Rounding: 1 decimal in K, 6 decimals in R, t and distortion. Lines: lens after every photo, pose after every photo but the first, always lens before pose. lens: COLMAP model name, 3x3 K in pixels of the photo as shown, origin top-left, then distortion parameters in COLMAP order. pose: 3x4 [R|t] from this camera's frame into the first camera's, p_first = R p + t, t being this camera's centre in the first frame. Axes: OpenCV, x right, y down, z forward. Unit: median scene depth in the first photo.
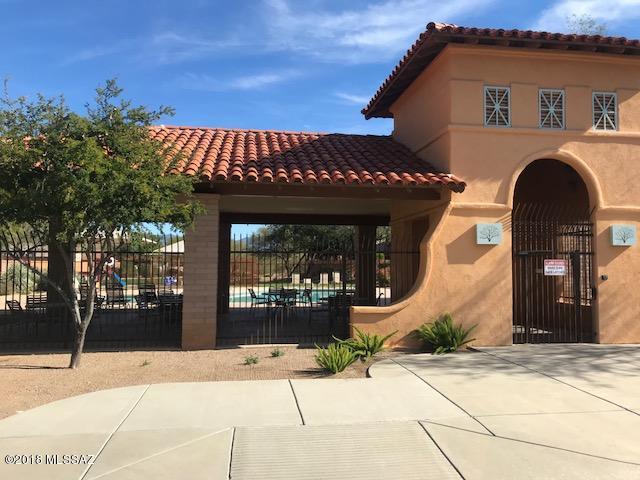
lens RADIAL K [[521.7, 0, 320.6], [0, 521.7, 239.2], [0, 0, 1]] dist [0.032822, -0.052733]
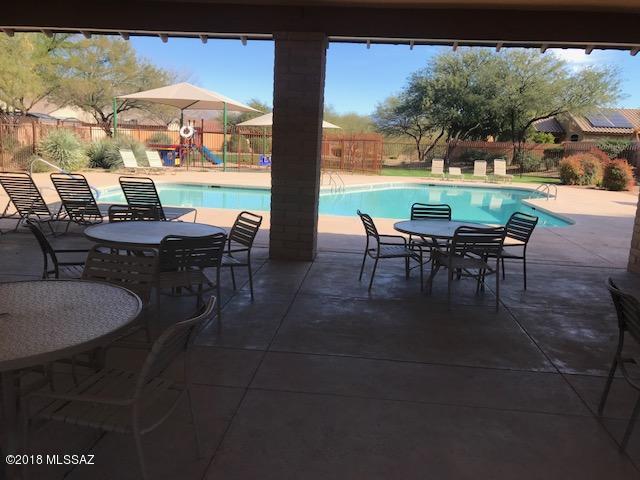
lens RADIAL K [[521.7, 0, 318.3], [0, 521.7, 239.8], [0, 0, 1]] dist [0.032822, -0.052733]
pose [[0.970311, 0.082515, -0.227350, -0.022604], [-0.028477, 0.972441, 0.231403, 0.009177], [0.240179, -0.218059, 0.945920, 0.186299]]
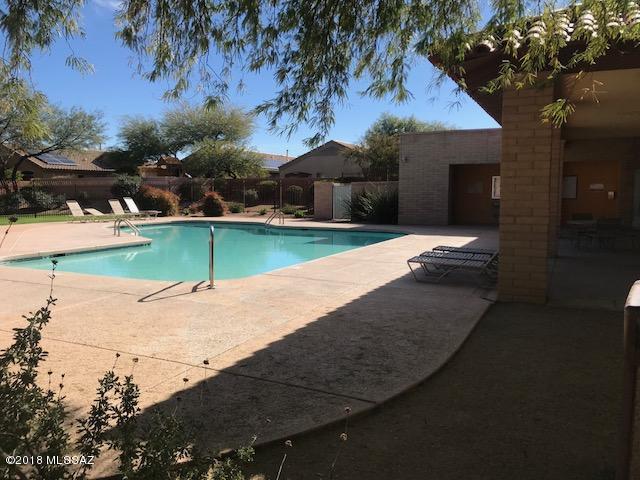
lens RADIAL K [[521.7, 0, 319.7], [0, 521.7, 239.2], [0, 0, 1]] dist [0.032822, -0.052733]
pose [[0.548636, -0.082077, 0.832023, -0.268239], [-0.038636, 0.991617, 0.123297, 0.014301], [-0.835168, -0.099792, 0.540865, 0.266002]]
